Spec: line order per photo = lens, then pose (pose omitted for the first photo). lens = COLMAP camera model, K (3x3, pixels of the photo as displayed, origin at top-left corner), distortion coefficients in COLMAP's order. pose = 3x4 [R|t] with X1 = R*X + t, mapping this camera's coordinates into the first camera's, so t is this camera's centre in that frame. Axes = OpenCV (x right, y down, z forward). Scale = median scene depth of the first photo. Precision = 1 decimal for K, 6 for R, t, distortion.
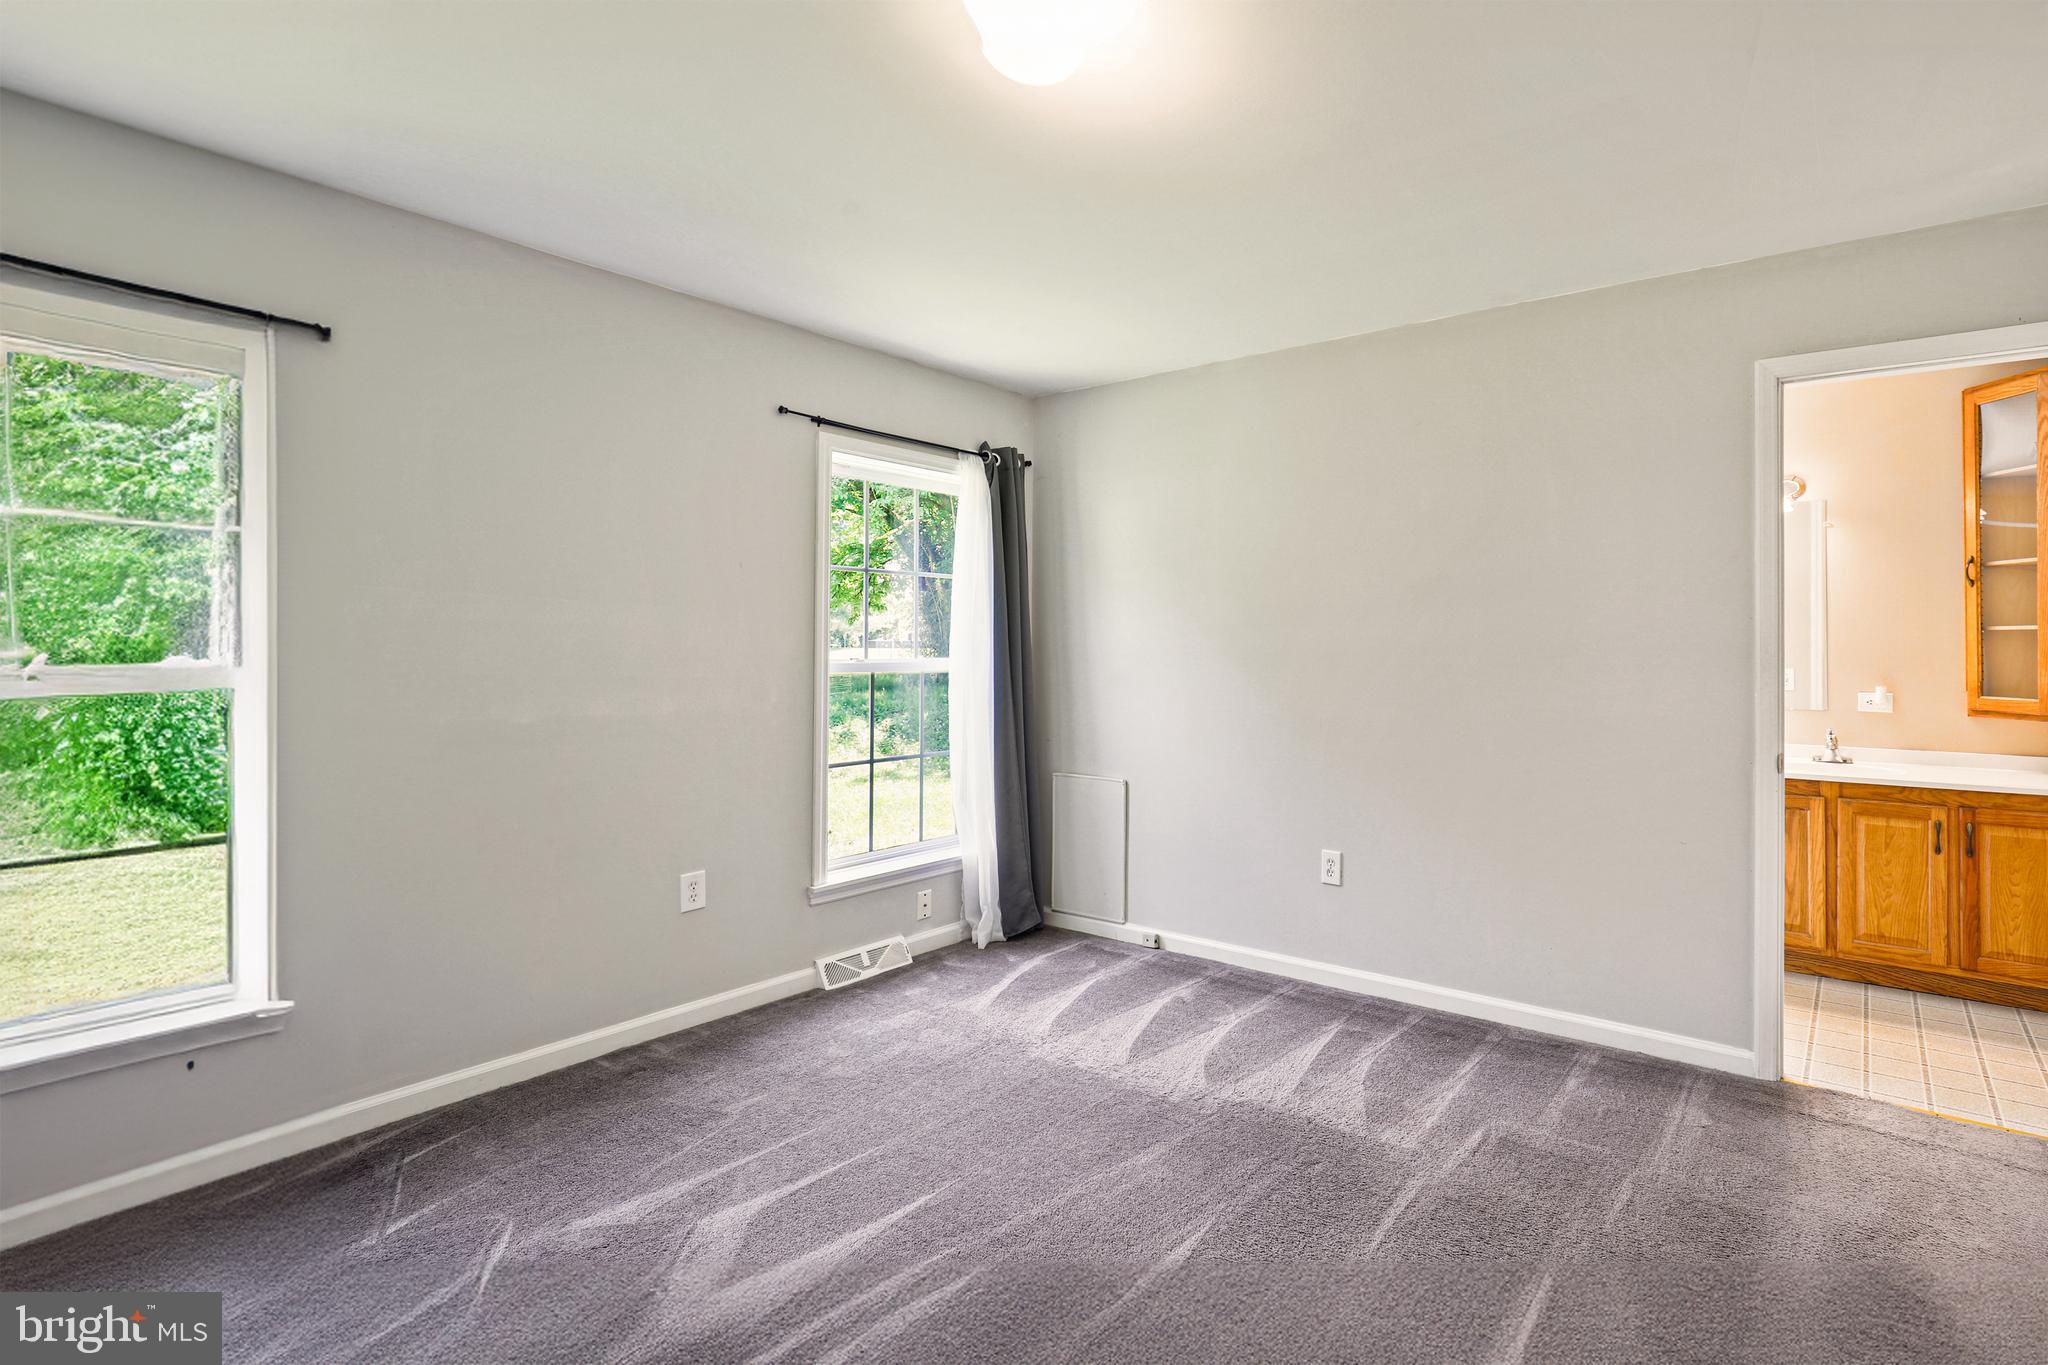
lens RADIAL K [[1064.9, 0, 1015.6], [0, 1064.9, 641.9], [0, 0, 1]] dist [-0.002970, 0.000931]
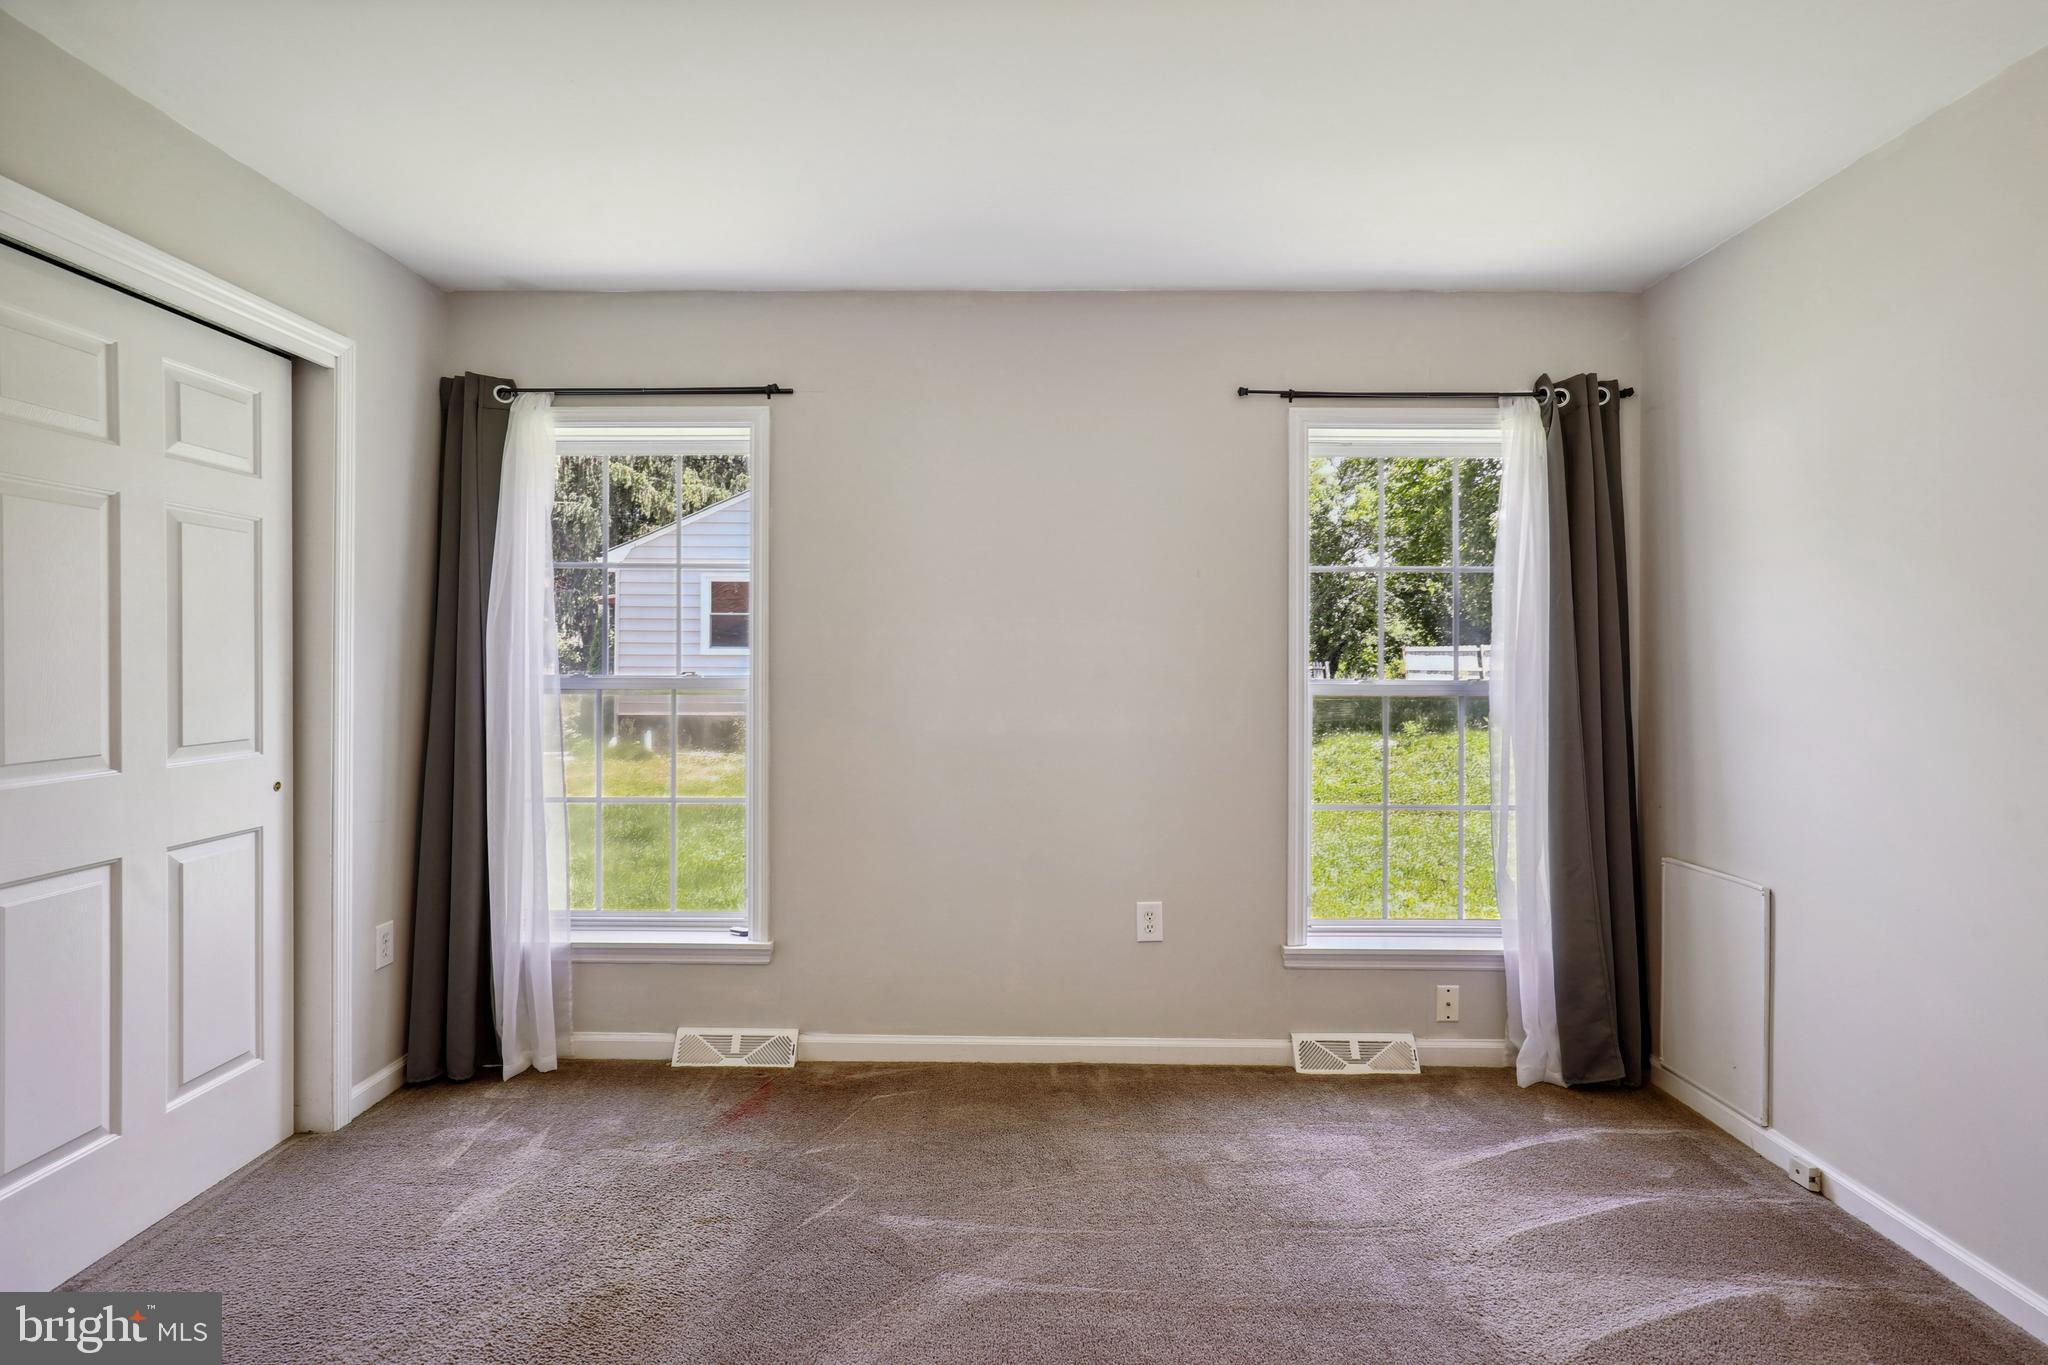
lens RADIAL K [[954.8, 0, 999.8], [0, 954.8, 672.6], [0, 0, 1]] dist [-0.004902, 0.005739]
pose [[0.626949, 0.005123, -0.779044, 0.256879], [-0.002315, 0.999986, 0.004713, 0.008626], [0.779057, -0.001152, 0.626952, 0.342687]]
